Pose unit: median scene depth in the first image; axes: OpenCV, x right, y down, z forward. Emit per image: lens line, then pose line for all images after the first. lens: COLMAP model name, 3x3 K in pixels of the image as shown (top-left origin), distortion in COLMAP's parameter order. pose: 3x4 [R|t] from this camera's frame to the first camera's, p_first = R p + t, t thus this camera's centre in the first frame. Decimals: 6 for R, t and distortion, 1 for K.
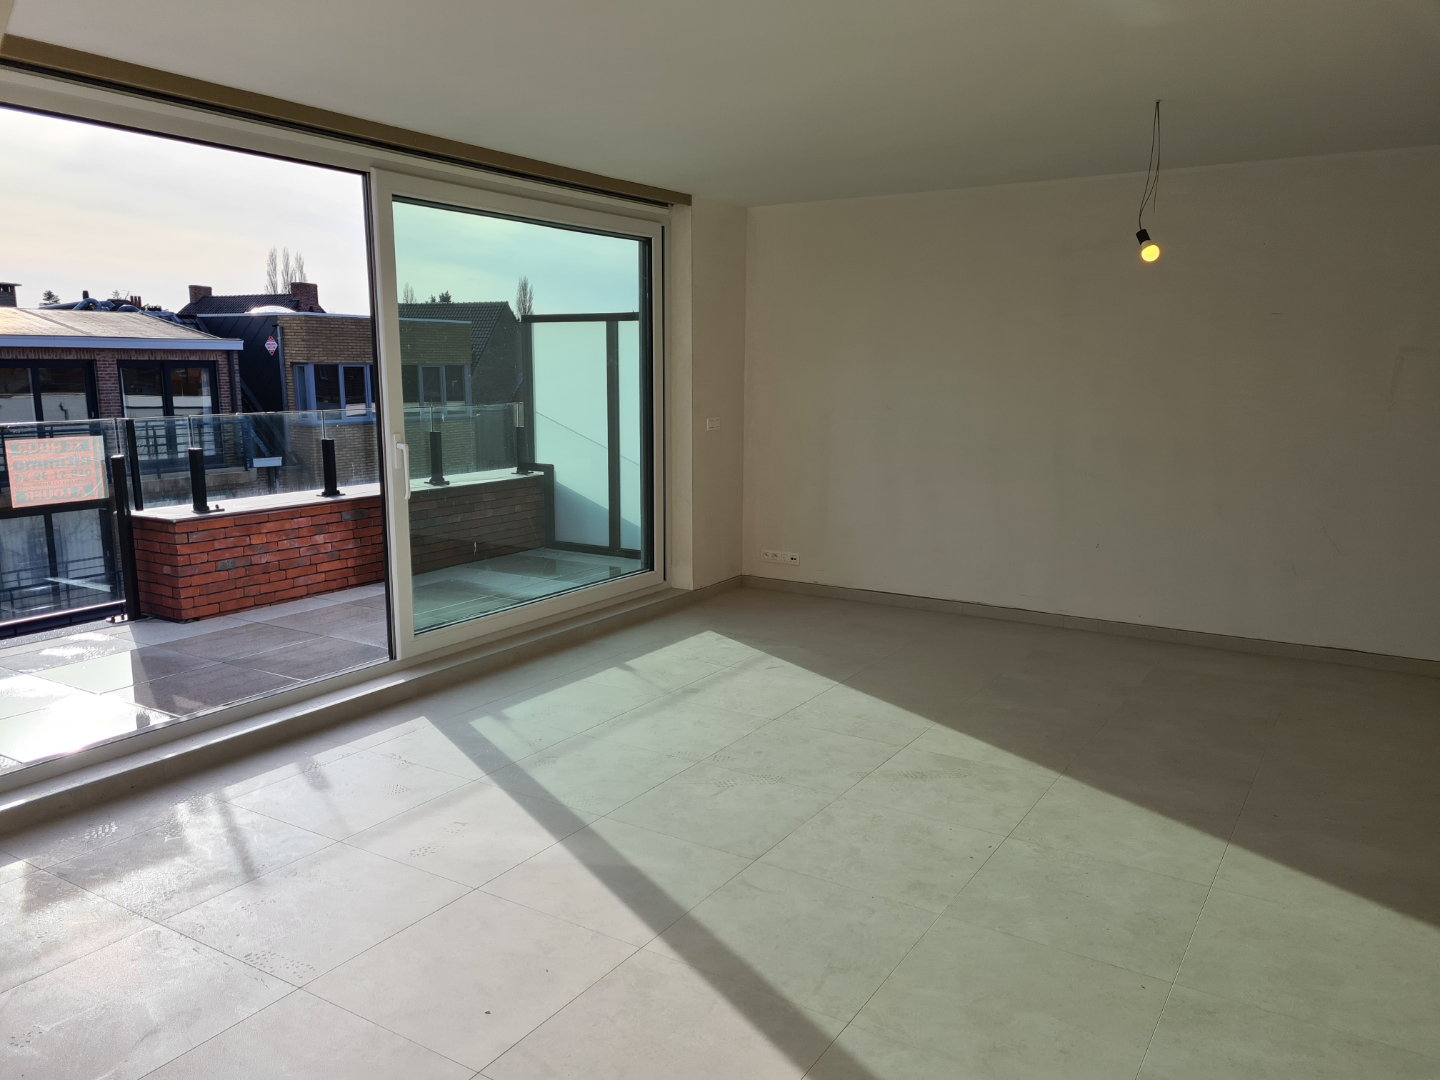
lens RADIAL K [[1093.4, 0, 707.5], [0, 1093.4, 547.8], [0, 0, 1]] dist [0.073968, -0.034212]
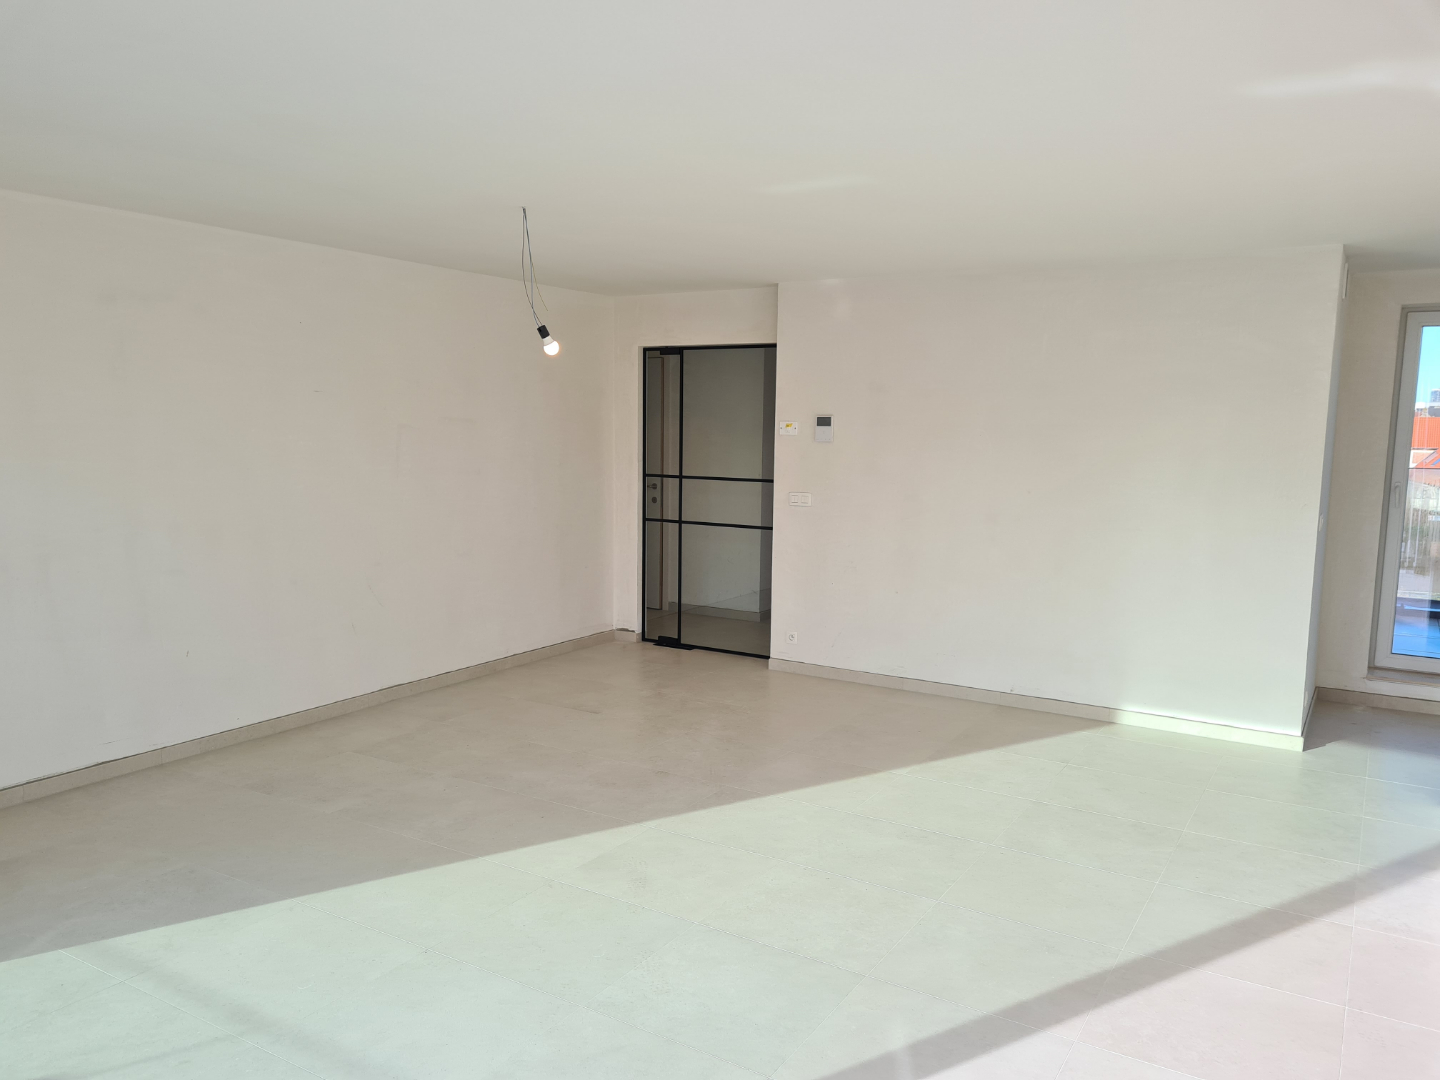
lens RADIAL K [[1093.4, 0, 707.5], [0, 1093.4, 547.8], [0, 0, 1]] dist [0.073968, -0.034212]
pose [[-0.014885, -0.122322, 0.992379, -0.645770], [0.155390, 0.980148, 0.123145, -0.165498], [-0.987741, 0.156039, 0.004418, 0.794606]]
